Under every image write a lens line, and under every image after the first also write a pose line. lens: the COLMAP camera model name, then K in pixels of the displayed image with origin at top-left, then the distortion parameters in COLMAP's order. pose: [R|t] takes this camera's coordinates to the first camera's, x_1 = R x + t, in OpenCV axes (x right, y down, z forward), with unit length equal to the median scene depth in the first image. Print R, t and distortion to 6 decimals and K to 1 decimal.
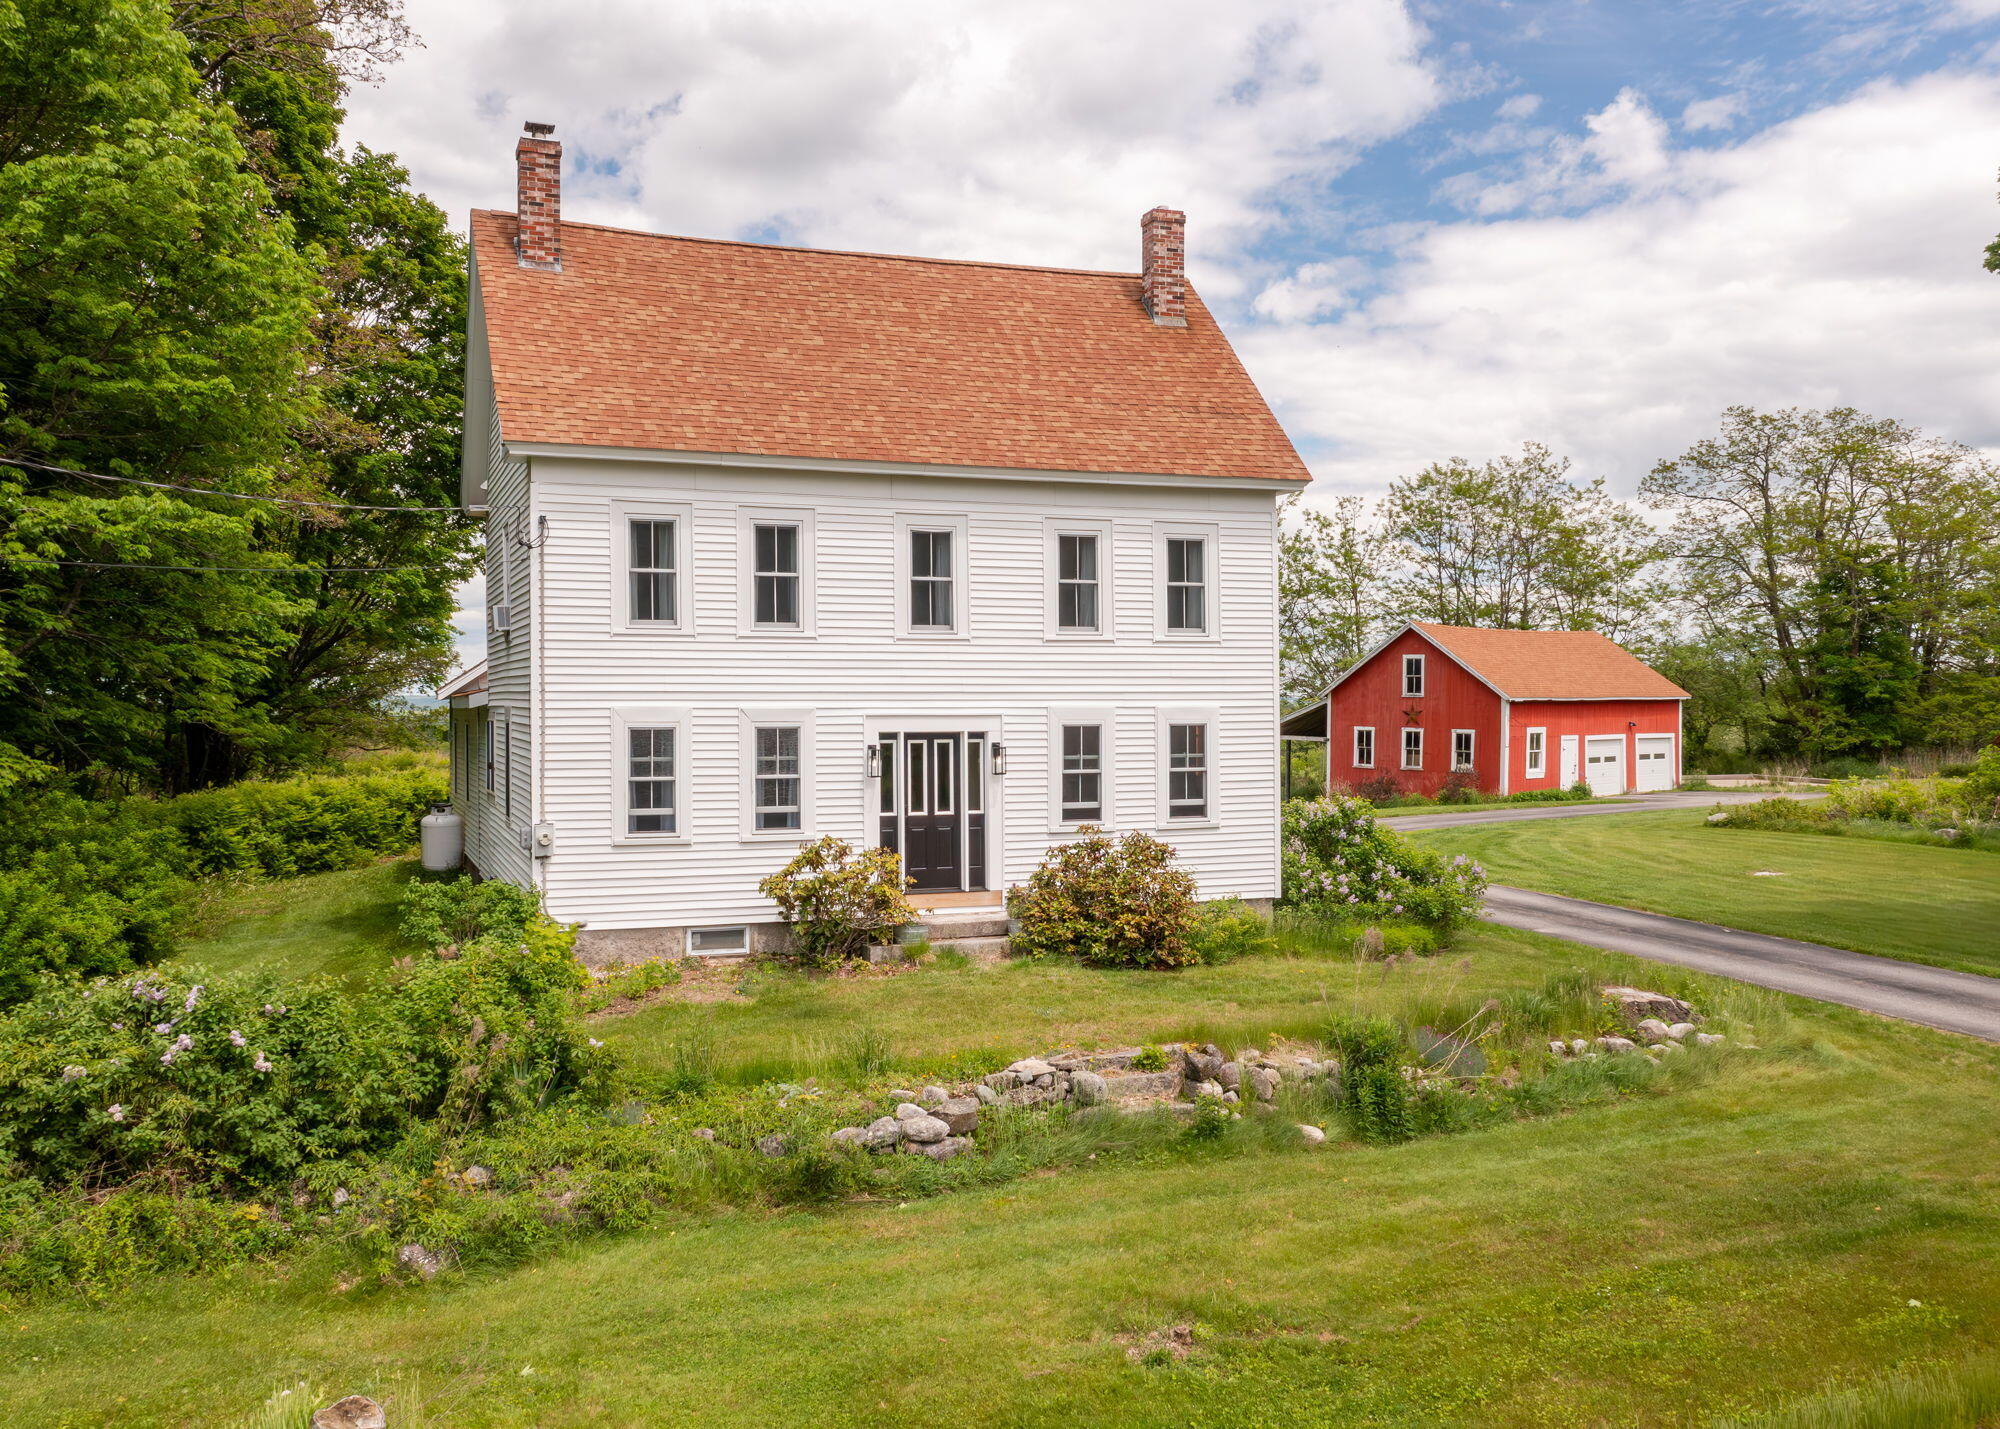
lens RADIAL K [[1691.6, 0, 1000.0], [0, 1691.6, 714.5], [0, 0, 1]] dist [-0.016437, 0.089596]
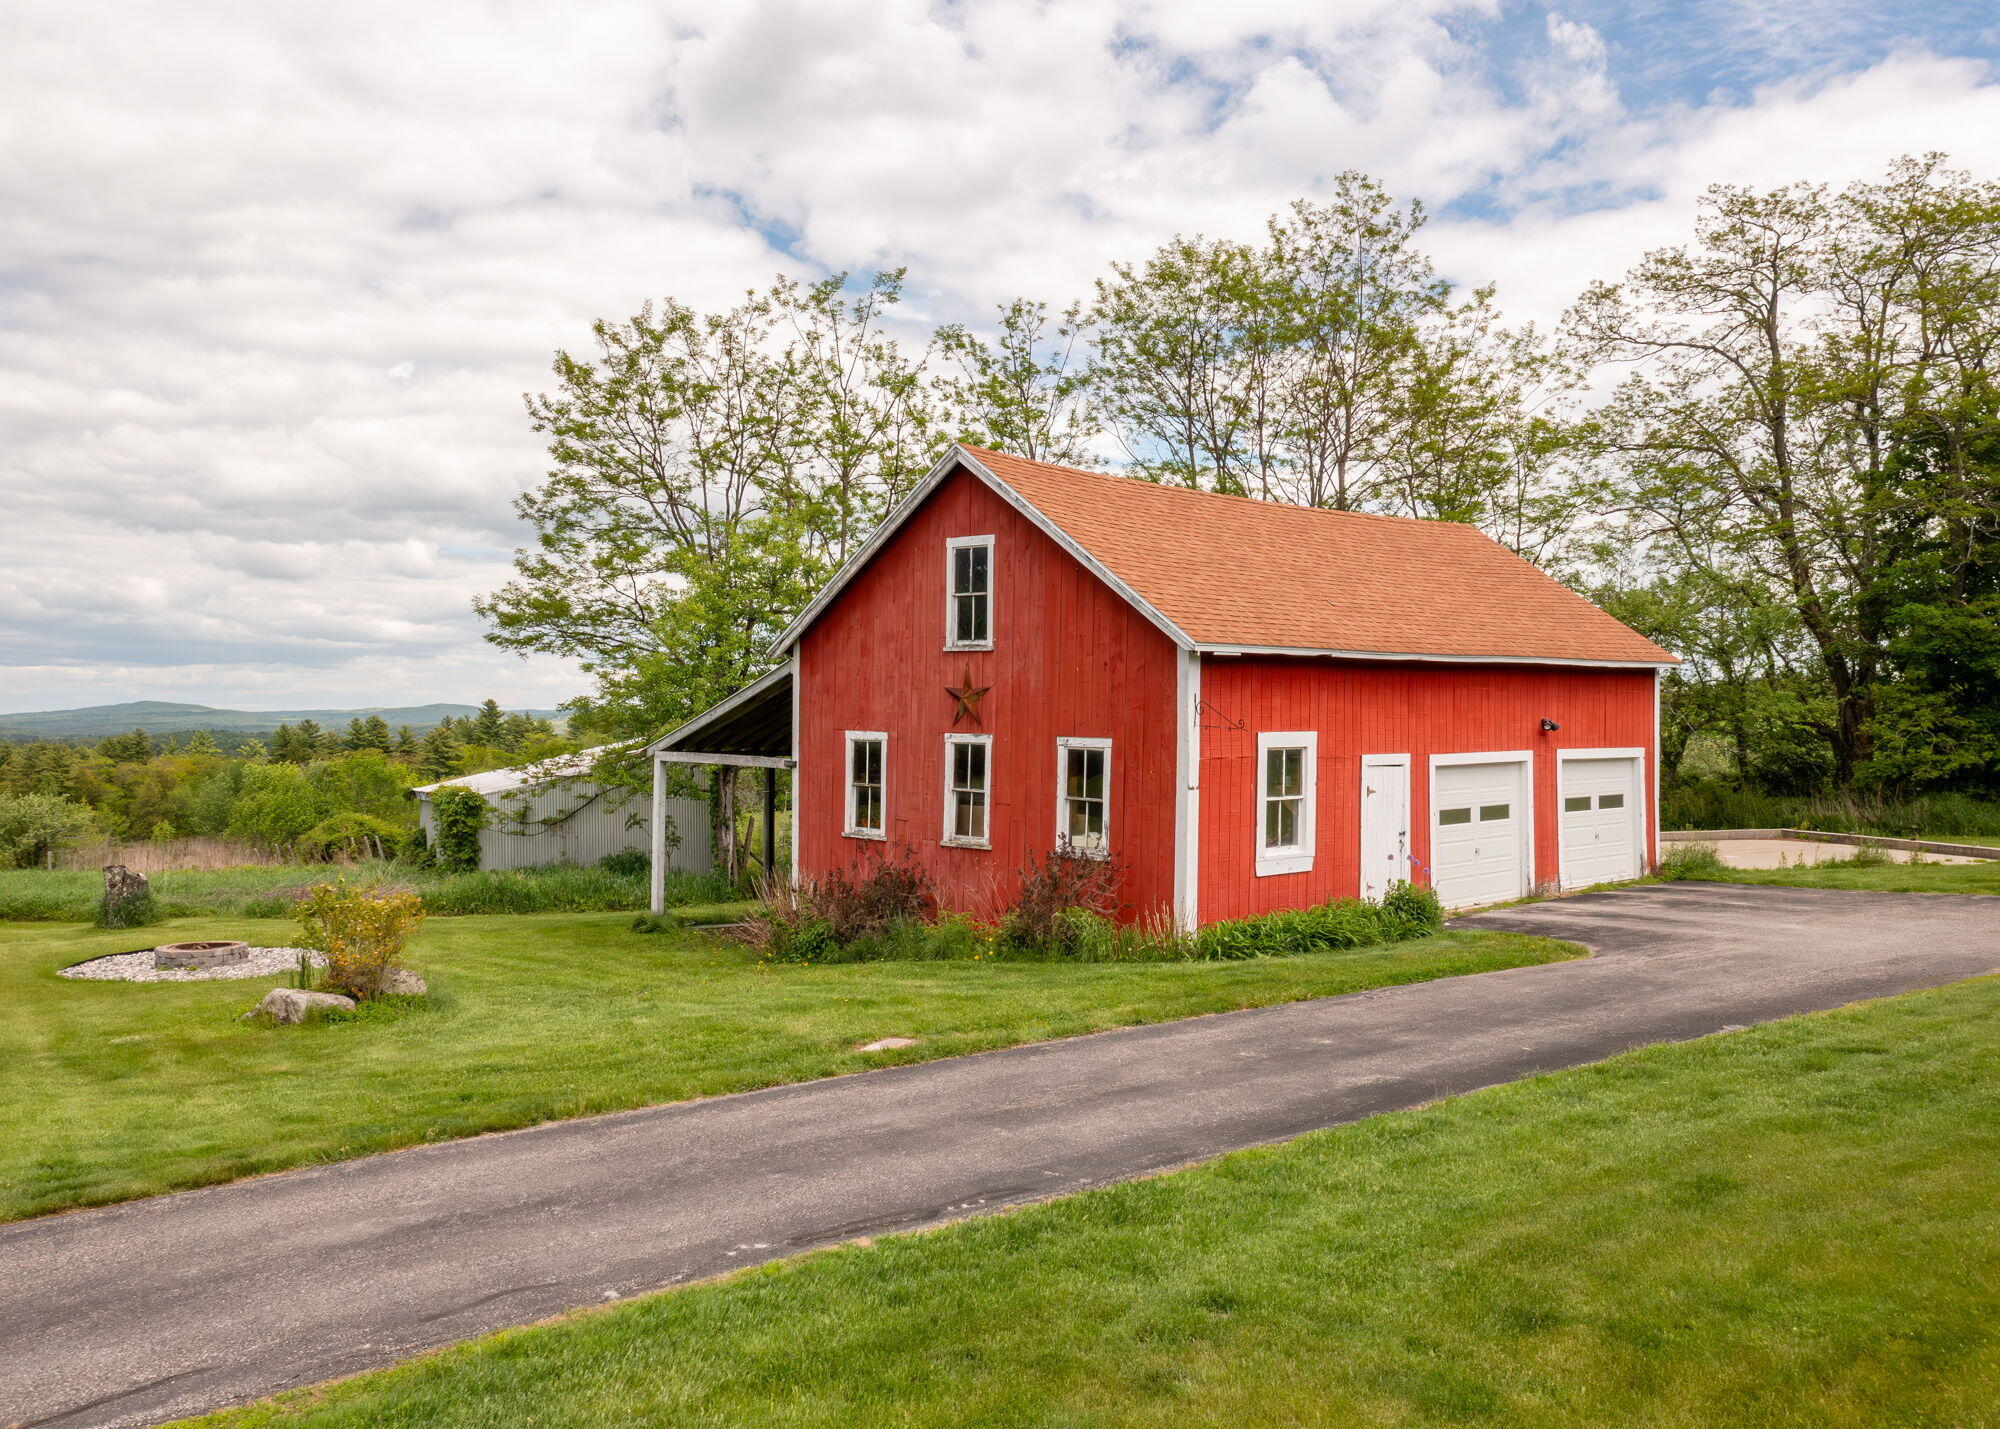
lens RADIAL K [[1691.6, 0, 1000.0], [0, 1691.6, 714.5], [0, 0, 1]] dist [-0.016437, 0.089596]
pose [[0.998960, -0.000094, 0.045598, 0.230361], [0.000439, 0.999971, -0.007549, 0.006387], [-0.045596, 0.007561, 0.998931, 0.618058]]
